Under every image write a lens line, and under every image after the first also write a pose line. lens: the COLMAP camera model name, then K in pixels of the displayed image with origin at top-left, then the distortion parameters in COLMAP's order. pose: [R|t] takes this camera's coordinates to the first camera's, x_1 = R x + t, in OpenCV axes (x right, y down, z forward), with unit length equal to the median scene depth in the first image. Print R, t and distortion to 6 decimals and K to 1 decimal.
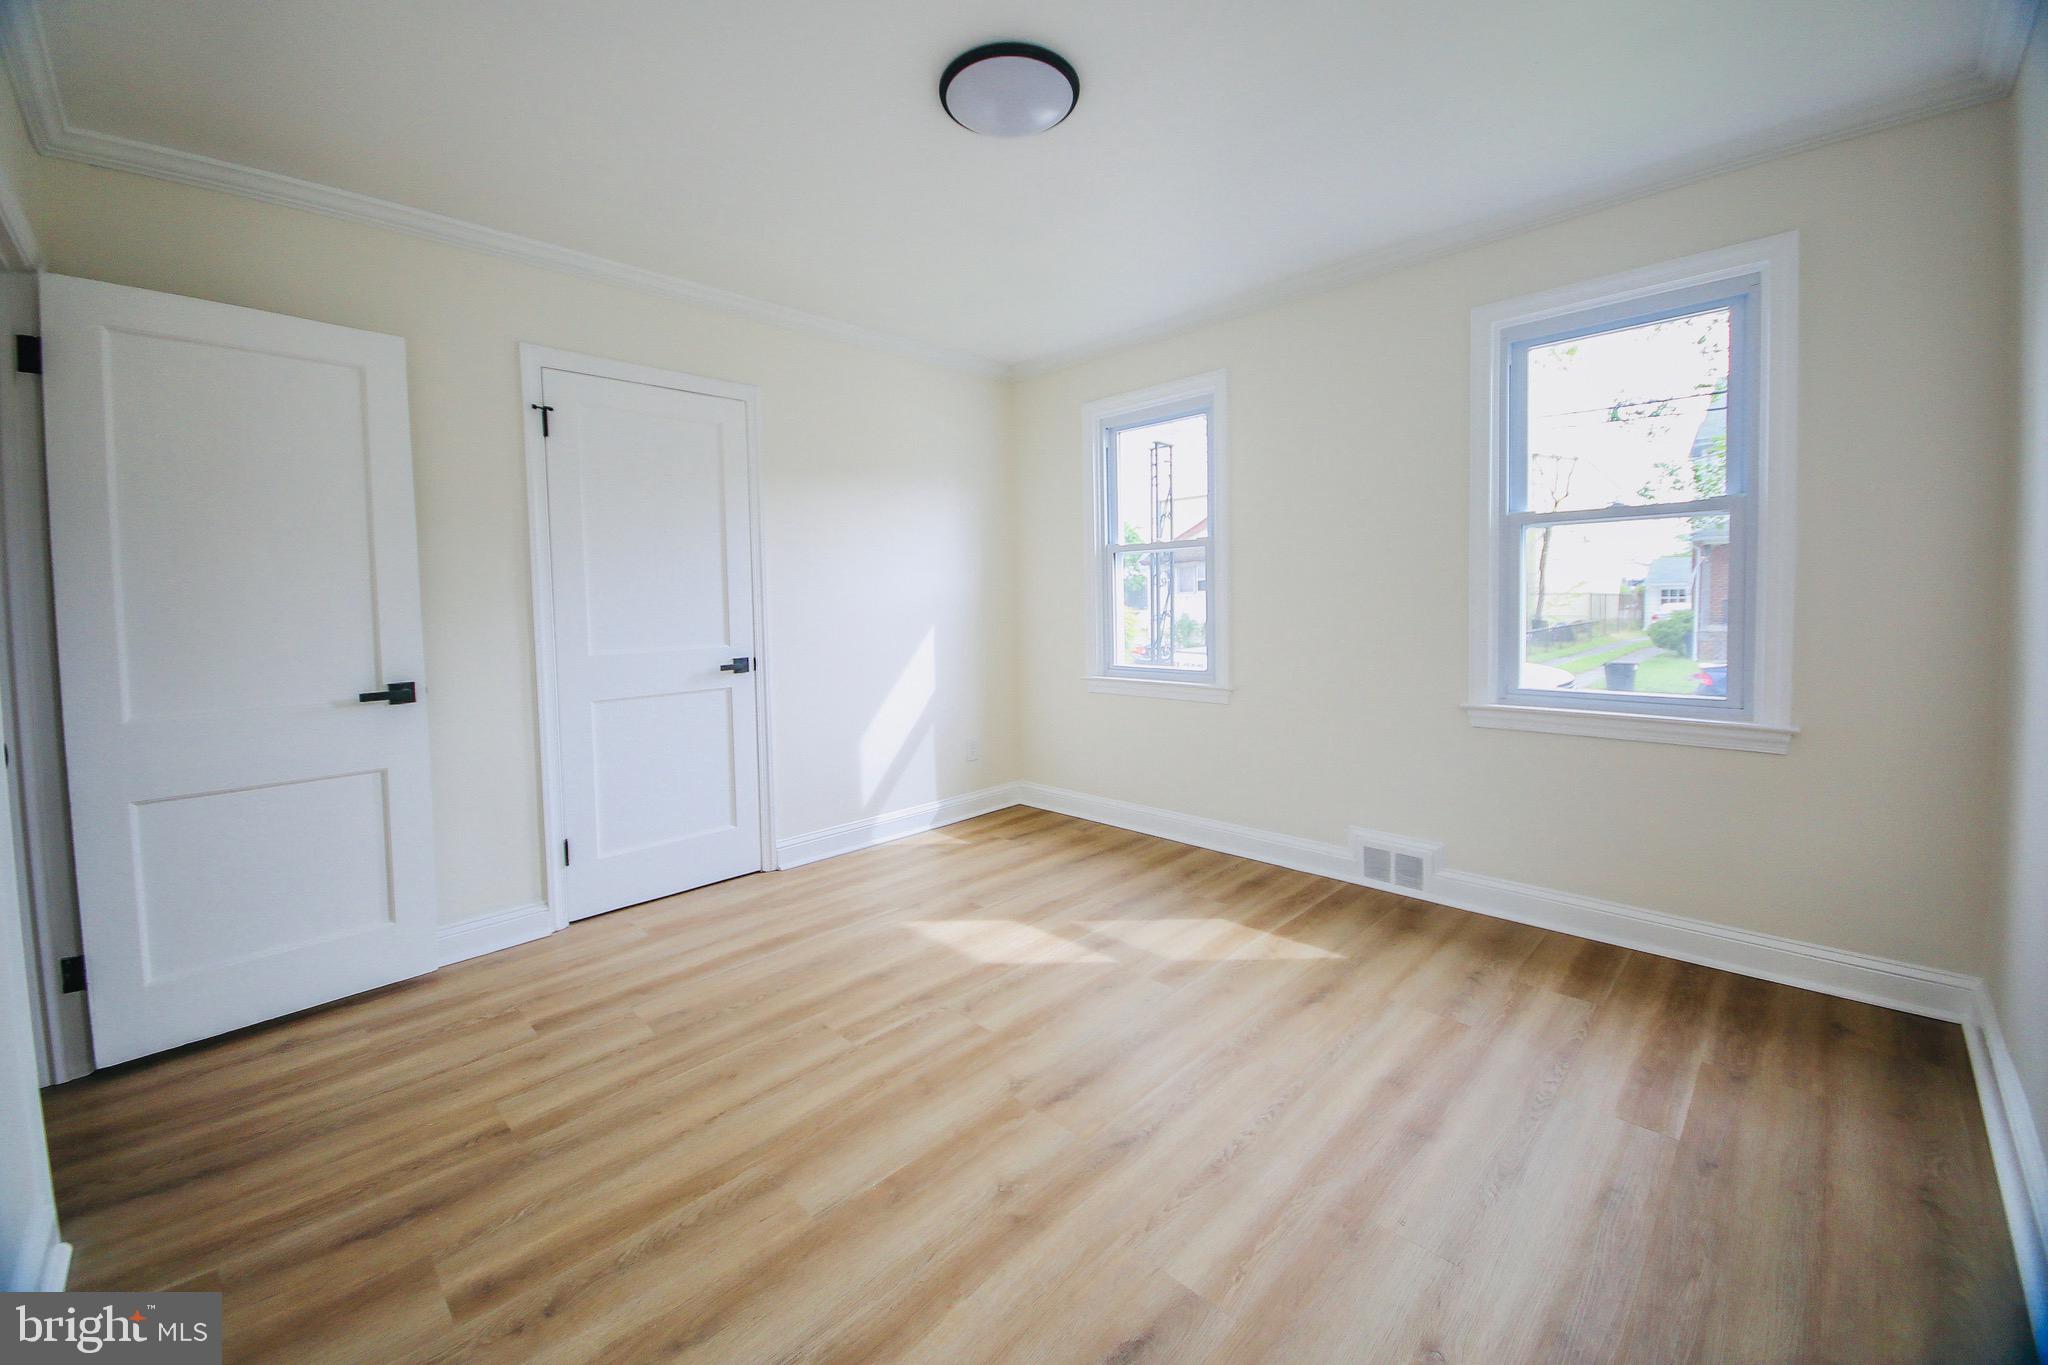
lens RADIAL K [[797.1, 0, 1020.5], [0, 797.1, 640.2], [0, 0, 1]] dist [0.000201, -0.000118]
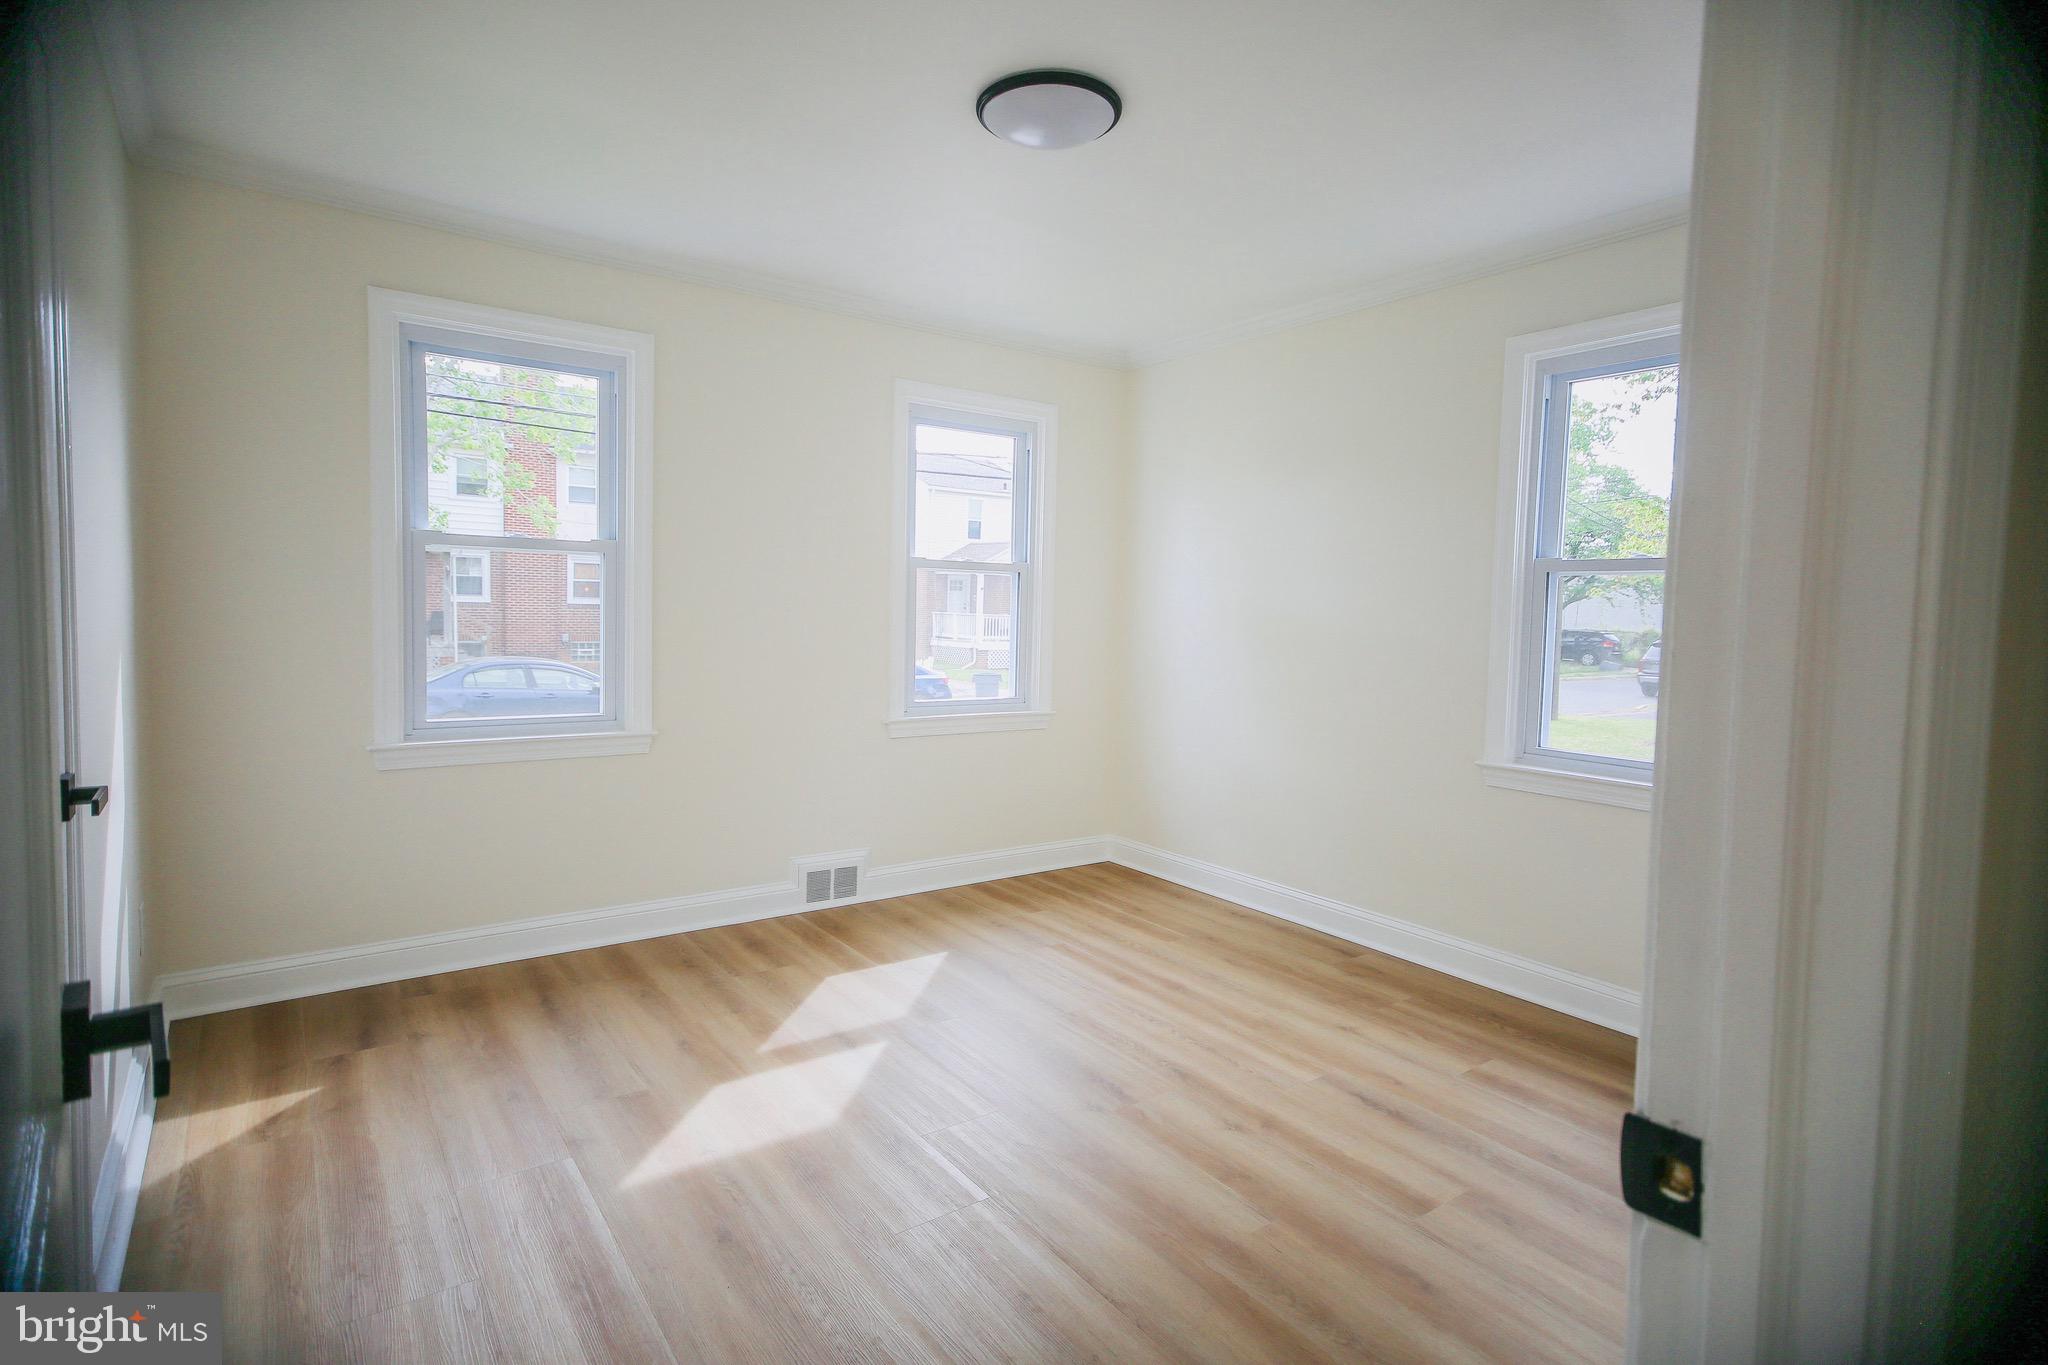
lens RADIAL K [[1044.7, 0, 1026.4], [0, 1044.7, 678.5], [0, 0, 1]] dist [0.051266, 0.000151]
pose [[0.139505, -0.043834, 0.989251, -1.092994], [0.021465, 0.998919, 0.041235, -0.041926], [-0.989989, 0.015482, 0.140295, 0.728164]]
